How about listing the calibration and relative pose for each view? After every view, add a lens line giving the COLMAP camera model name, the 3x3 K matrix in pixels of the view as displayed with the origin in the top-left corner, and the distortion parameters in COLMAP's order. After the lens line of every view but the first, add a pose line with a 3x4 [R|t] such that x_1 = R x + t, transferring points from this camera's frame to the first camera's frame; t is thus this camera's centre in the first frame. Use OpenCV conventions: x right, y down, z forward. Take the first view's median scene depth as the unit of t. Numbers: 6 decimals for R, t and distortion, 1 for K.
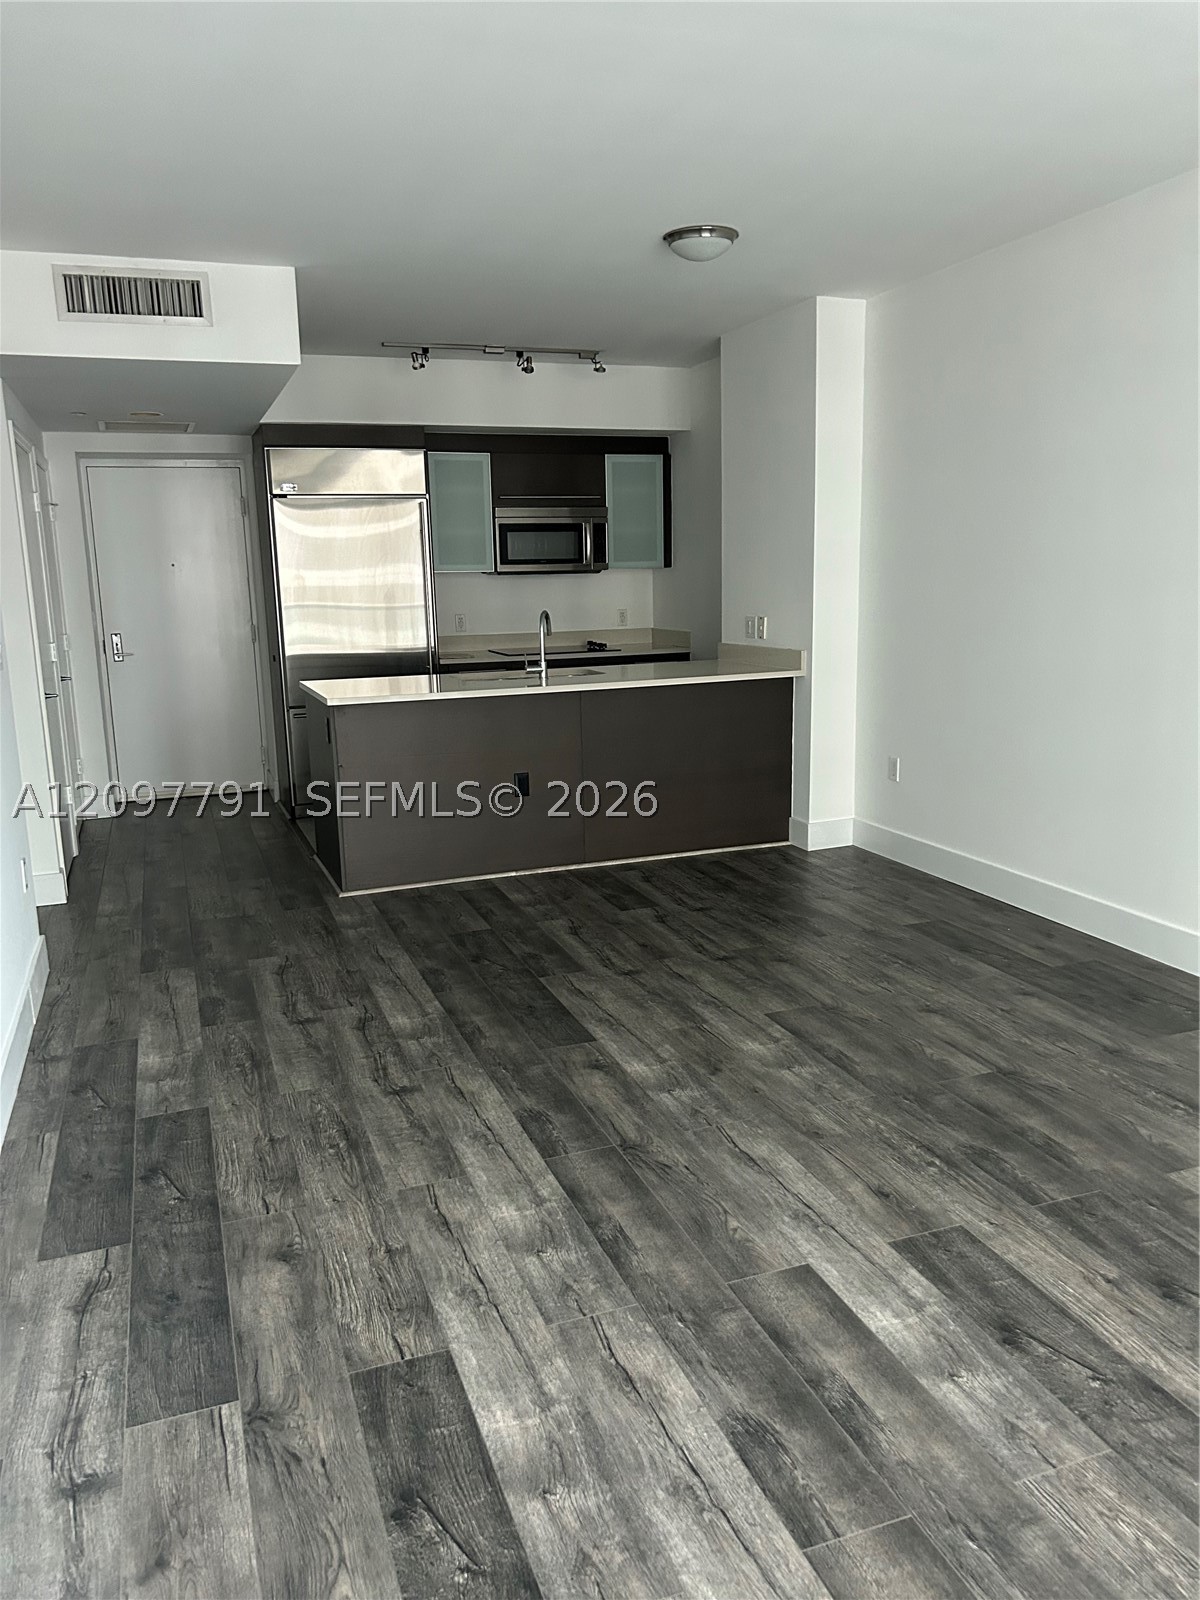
lens RADIAL K [[1215.7, 0, 601.0], [0, 1215.7, 800.0], [0, 0, 1]] dist [0.051072, -0.050036]
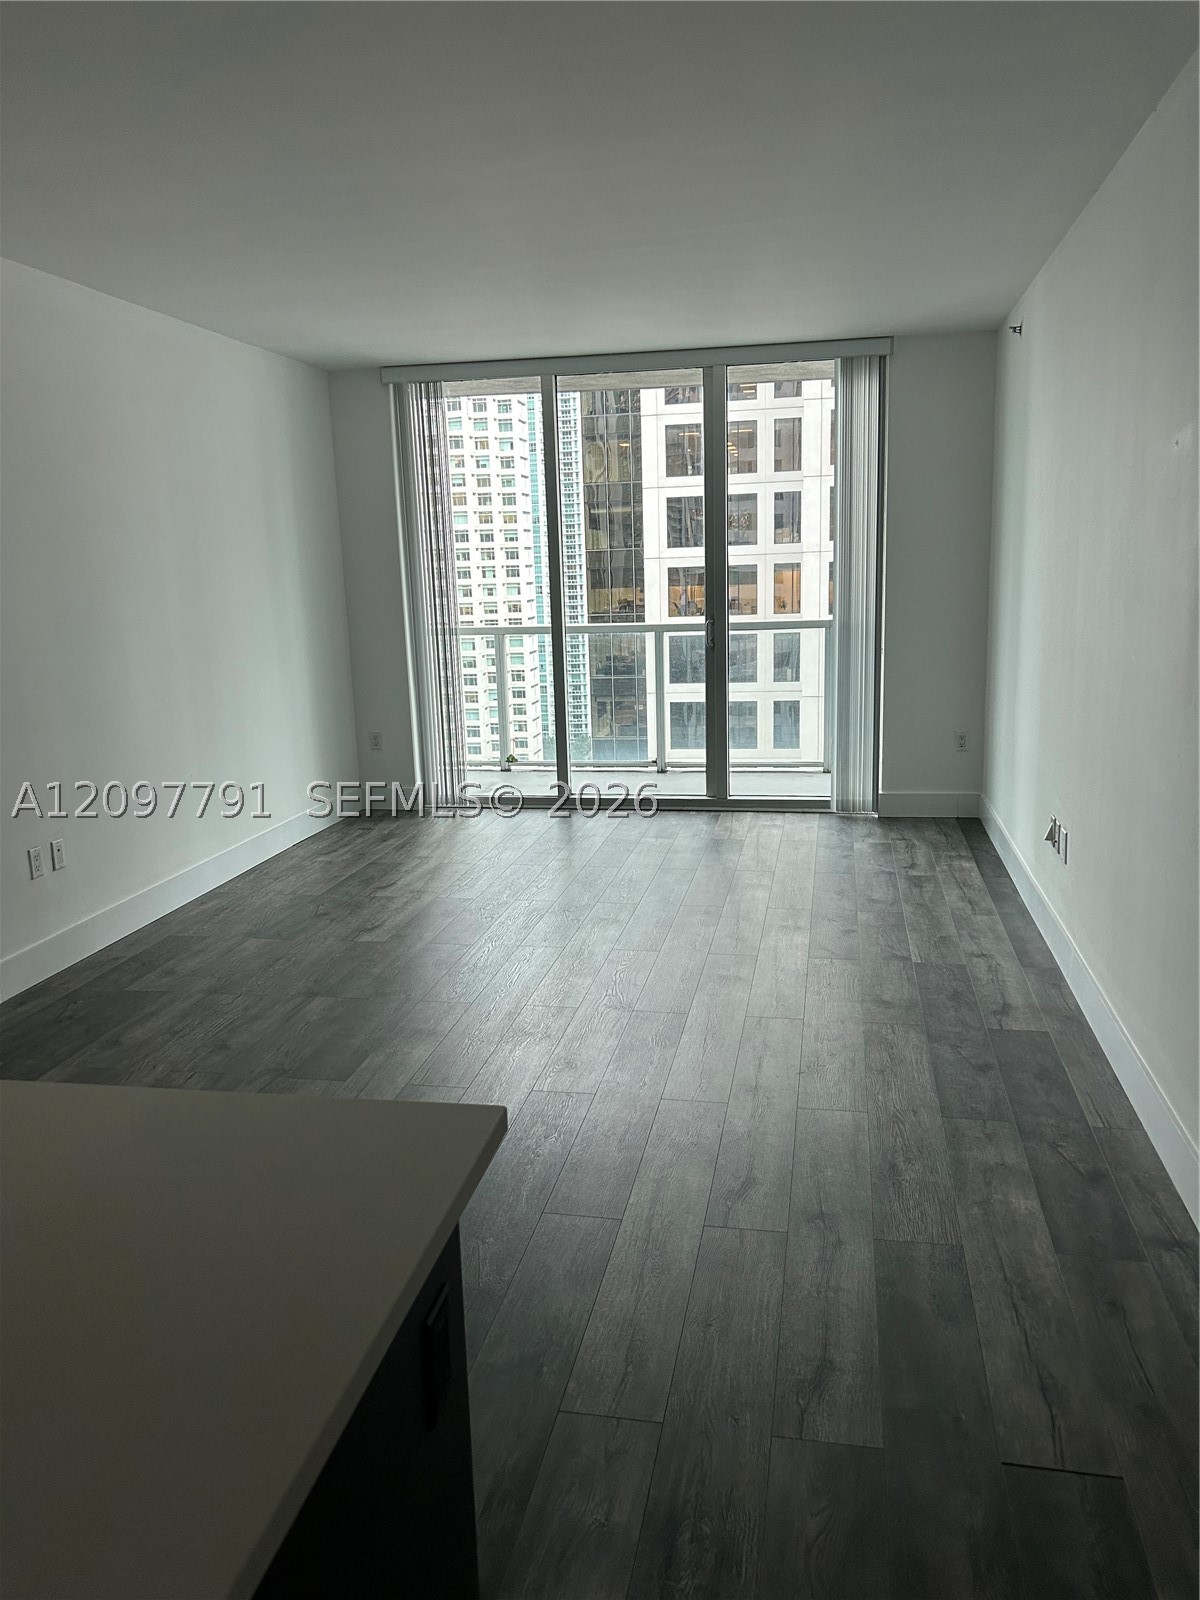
lens RADIAL K [[1215.7, 0, 598.2], [0, 1215.7, 812.1], [0, 0, 1]] dist [0.051072, -0.050036]
pose [[-0.855809, -0.049348, 0.514933, -0.559490], [0.153217, 0.926592, 0.343442, -0.338140], [-0.494081, 0.372817, -0.785424, 1.754987]]
